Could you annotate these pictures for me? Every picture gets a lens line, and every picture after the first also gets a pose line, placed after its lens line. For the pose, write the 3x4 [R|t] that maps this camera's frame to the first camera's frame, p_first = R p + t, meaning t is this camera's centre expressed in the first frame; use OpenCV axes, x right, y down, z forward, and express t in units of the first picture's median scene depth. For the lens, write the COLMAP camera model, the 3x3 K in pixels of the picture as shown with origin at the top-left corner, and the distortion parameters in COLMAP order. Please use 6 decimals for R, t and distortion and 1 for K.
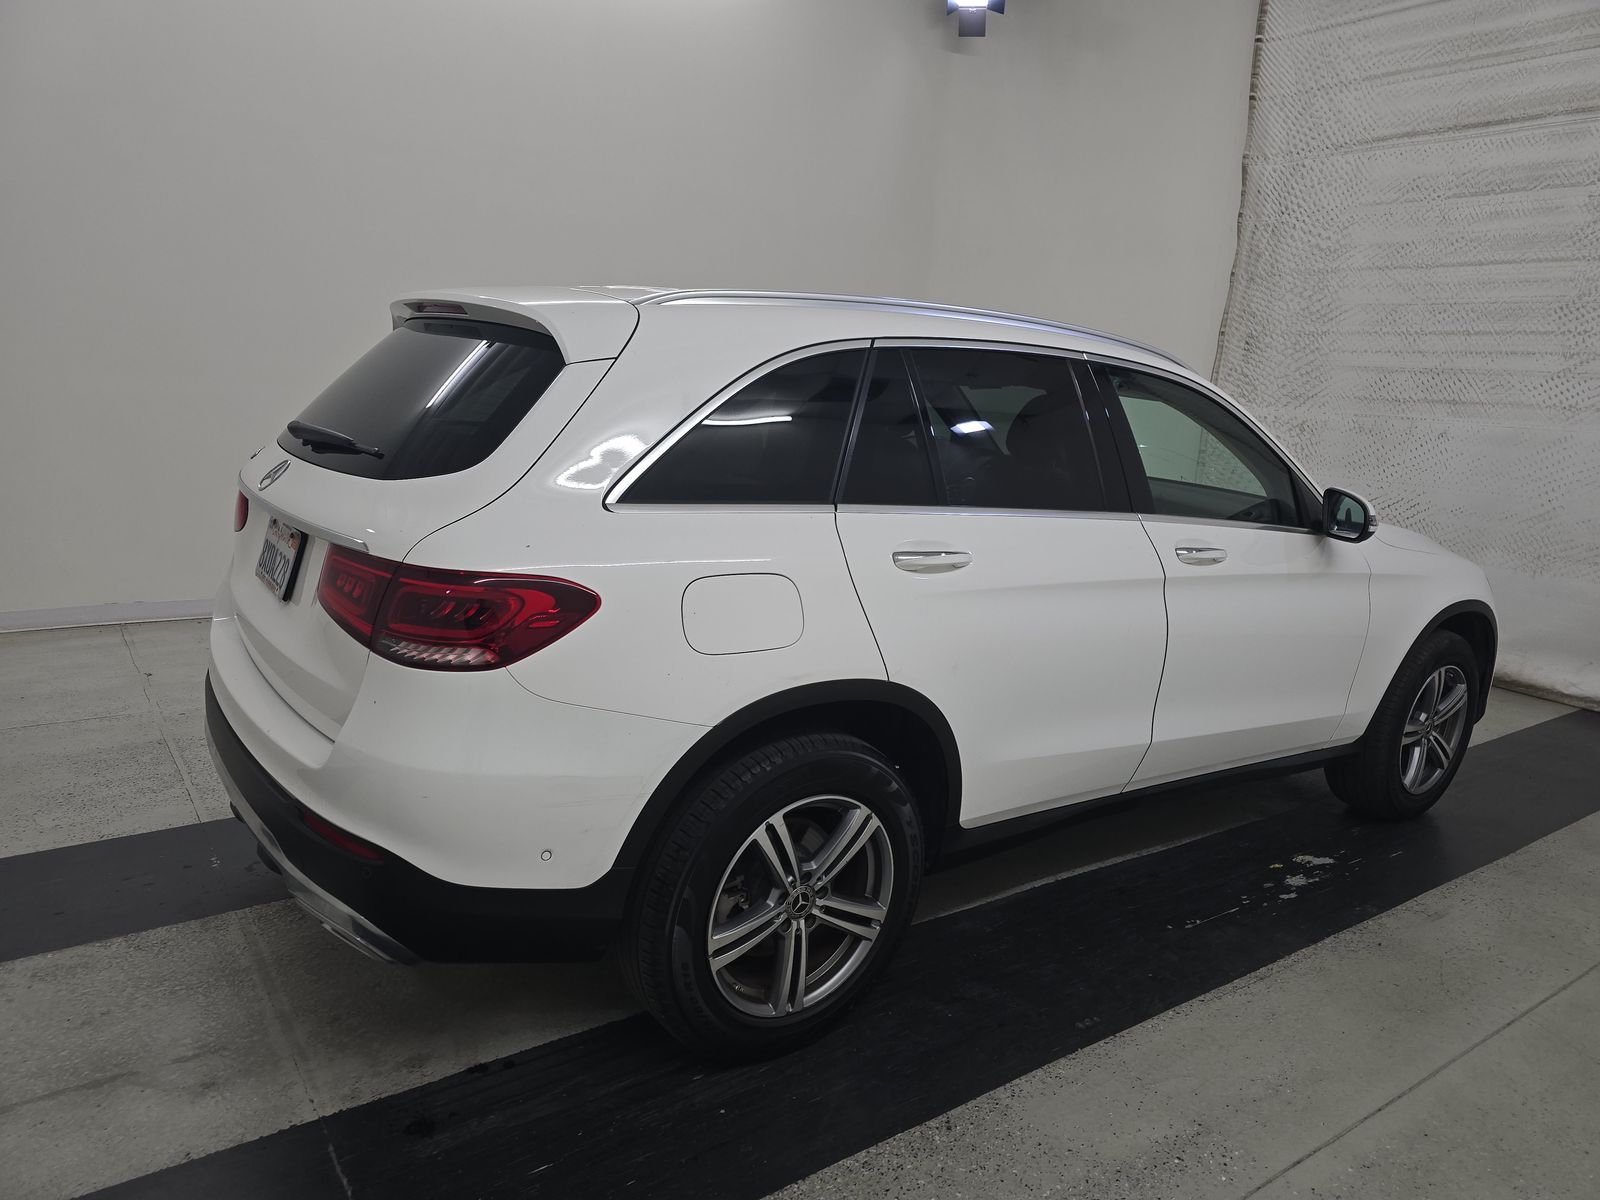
lens RADIAL K [[1066.3, 0, 802.8], [0, 1066.3, 602.8], [0, 0, 1]] dist [0.042727, -0.033142]
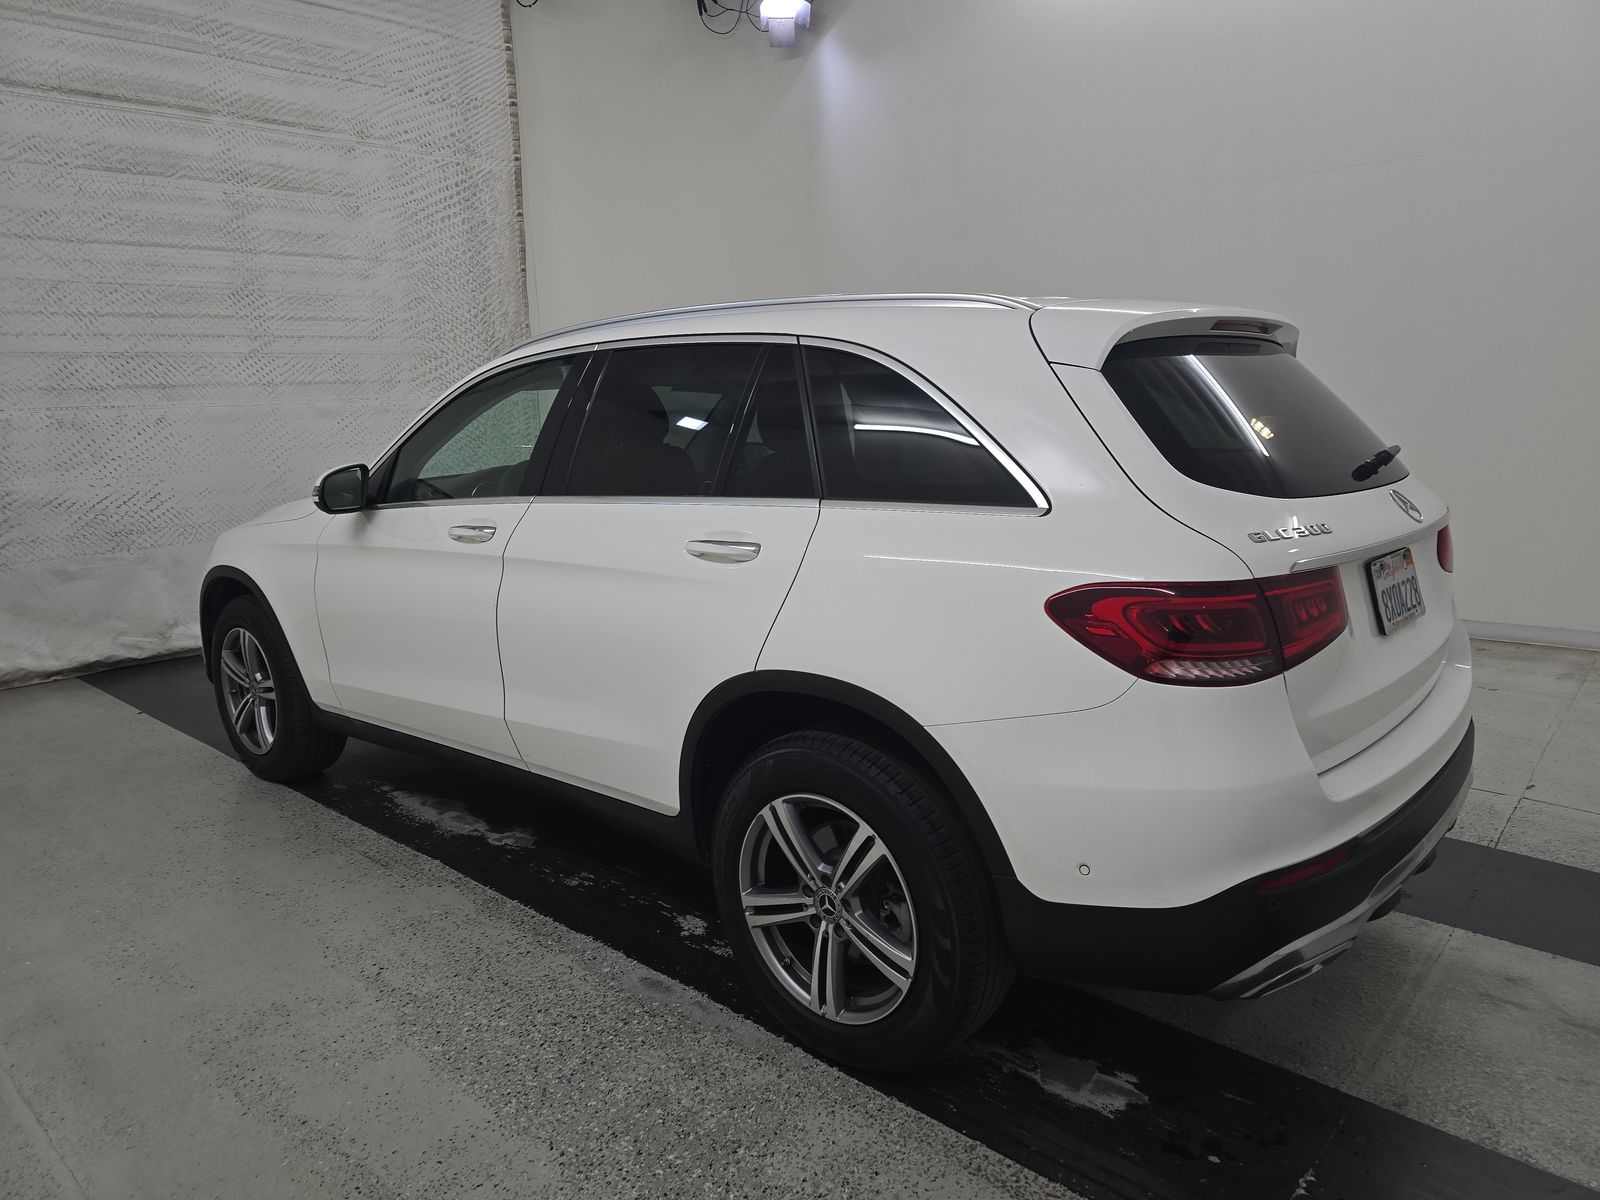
lens RADIAL K [[1066.3, 0, 798.5], [0, 1066.3, 607.2], [0, 0, 1]] dist [0.042727, -0.033142]
pose [[-0.209858, -0.255980, 0.943628, -0.502765], [0.217582, 0.928691, 0.300317, -0.169638], [-0.953215, 0.268340, -0.139196, 0.644996]]
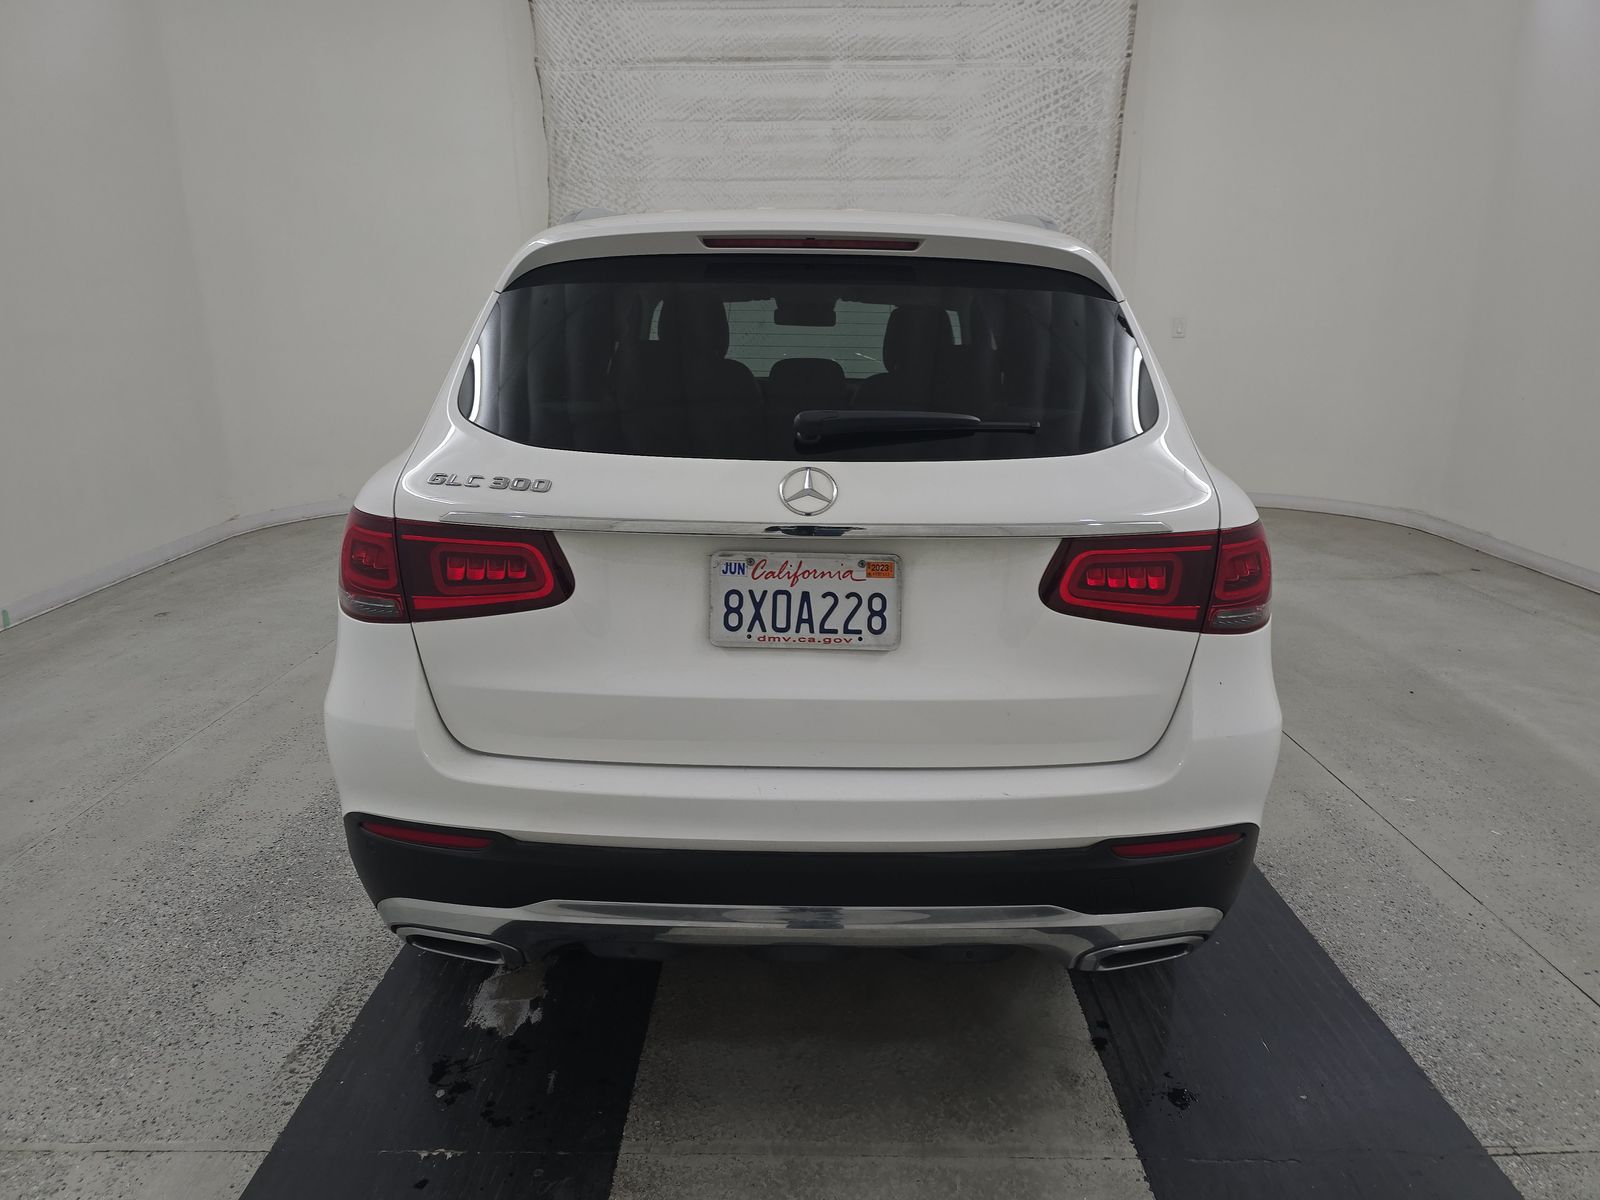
lens RADIAL K [[1066.3, 0, 803.3], [0, 1066.3, 606.0], [0, 0, 1]] dist [0.042727, -0.033142]
pose [[0.591373, -0.276818, 0.757397, -0.403505], [0.205651, 0.959949, 0.190277, -0.068957], [-0.779734, 0.043234, 0.624616, 0.217632]]
